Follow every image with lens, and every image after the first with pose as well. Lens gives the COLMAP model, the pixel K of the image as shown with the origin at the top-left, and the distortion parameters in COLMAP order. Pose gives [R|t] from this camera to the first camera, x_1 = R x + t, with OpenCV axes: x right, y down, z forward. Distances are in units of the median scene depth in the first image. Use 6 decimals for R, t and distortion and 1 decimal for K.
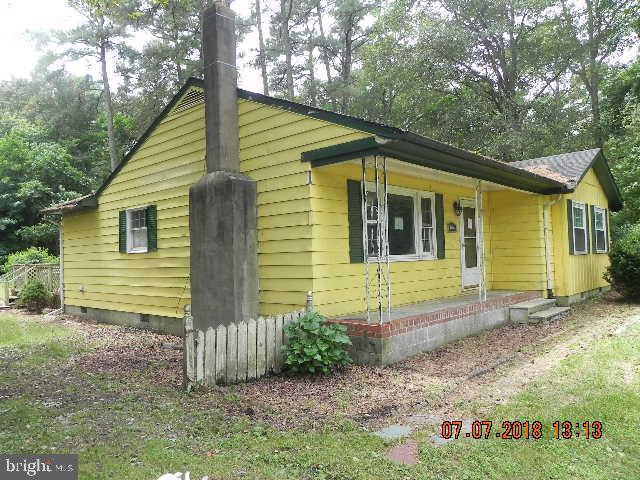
lens RADIAL K [[479.6, 0, 320.0], [0, 479.6, 239.6], [0, 0, 1]] dist [-0.005076, -0.017384]
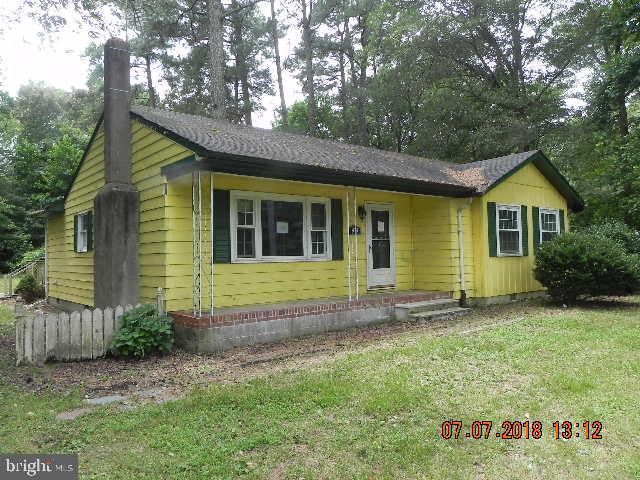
lens RADIAL K [[479.6, 0, 320.9], [0, 479.6, 239.2], [0, 0, 1]] dist [-0.005076, -0.017384]
pose [[0.990944, 0.003830, -0.134219, 0.344548], [-0.003346, 0.999987, 0.003834, -0.009681], [0.134232, -0.003350, 0.990944, -0.063038]]
